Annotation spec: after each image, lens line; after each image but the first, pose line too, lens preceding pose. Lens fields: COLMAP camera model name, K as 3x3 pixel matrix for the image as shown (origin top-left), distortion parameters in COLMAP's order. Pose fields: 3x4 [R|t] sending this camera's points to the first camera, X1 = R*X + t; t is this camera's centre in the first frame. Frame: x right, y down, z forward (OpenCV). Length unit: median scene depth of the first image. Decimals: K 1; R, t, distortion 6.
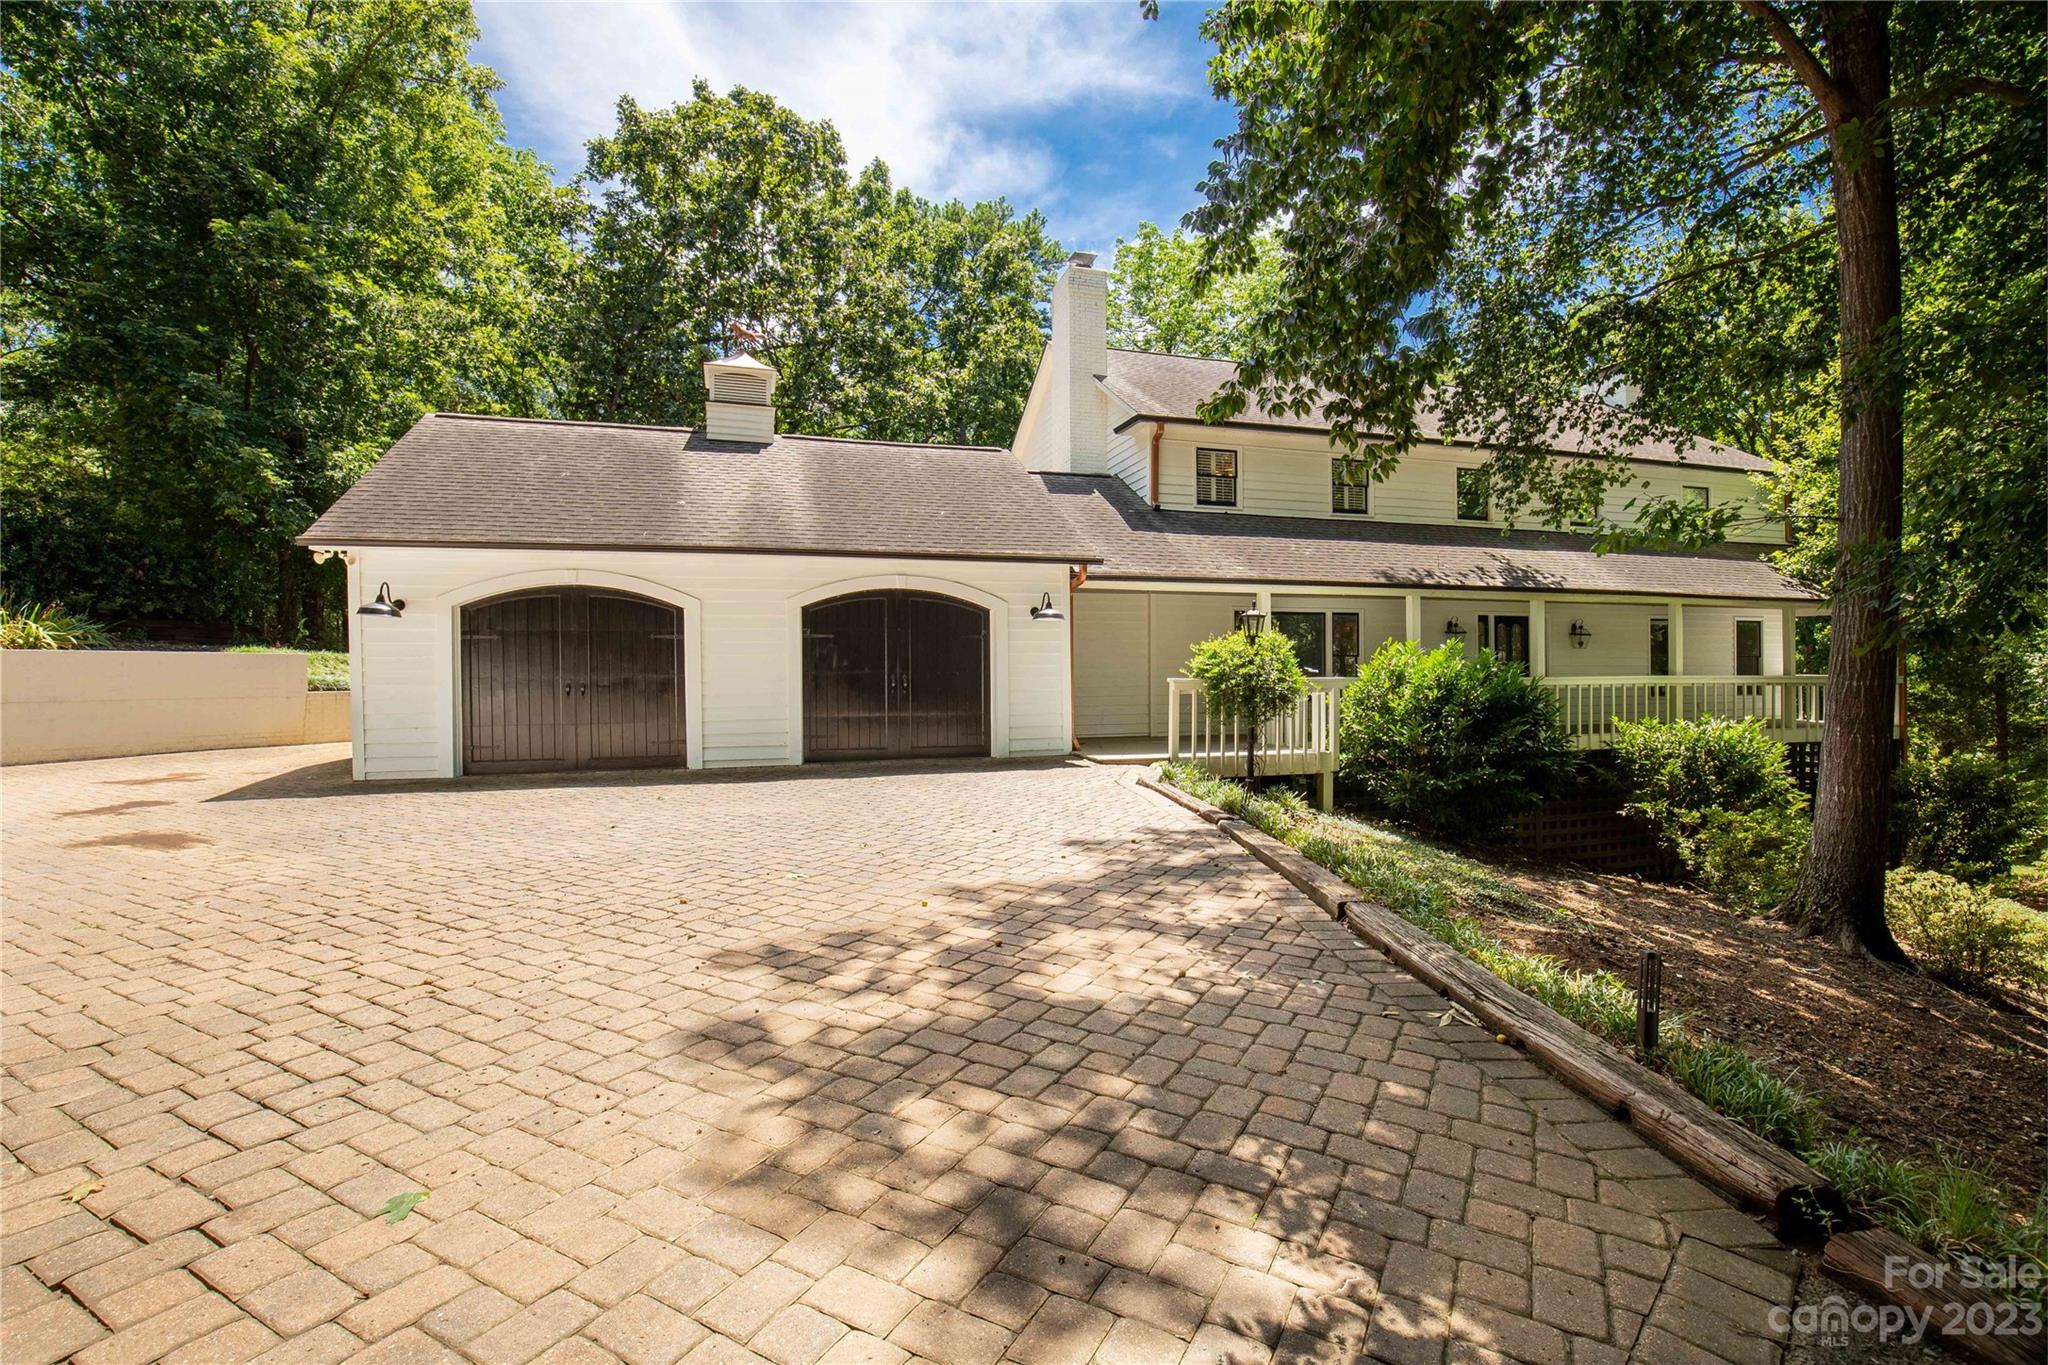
lens RADIAL K [[919.5, 0, 1033.6], [0, 919.5, 671.0], [0, 0, 1]] dist [-0.002356, -0.000477]
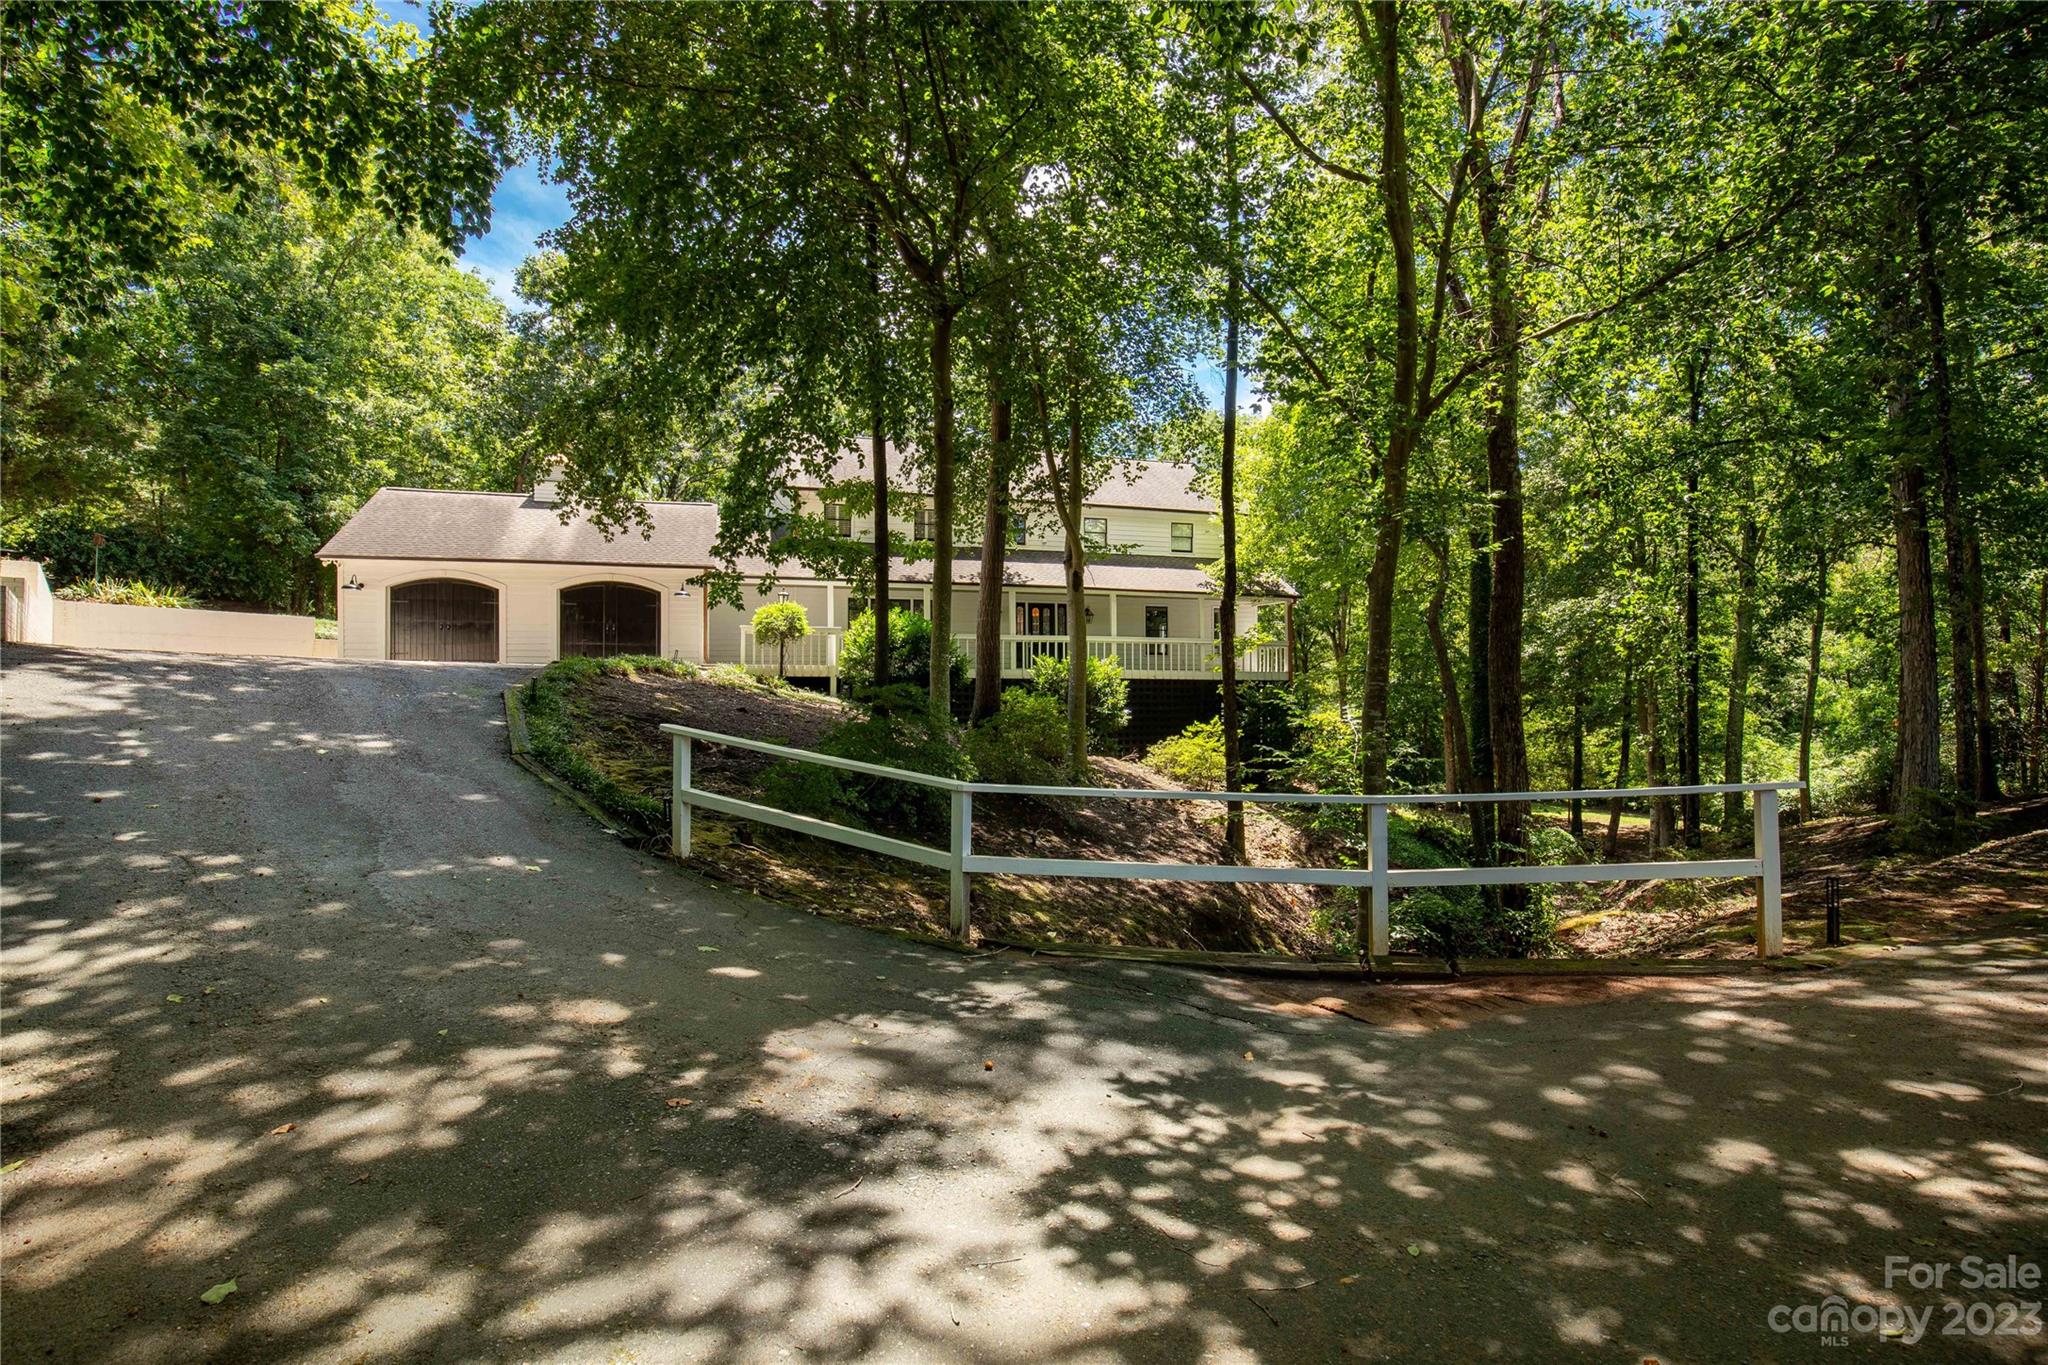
lens RADIAL K [[959.3, 0, 1024.0], [0, 959.3, 682.5], [0, 0, 1]] dist [0.000296, 0.000302]
pose [[0.999770, 0.003793, -0.021104, 0.533806], [-0.004052, 0.999917, -0.012243, 0.102558], [0.021056, 0.012325, 0.999702, -0.710482]]
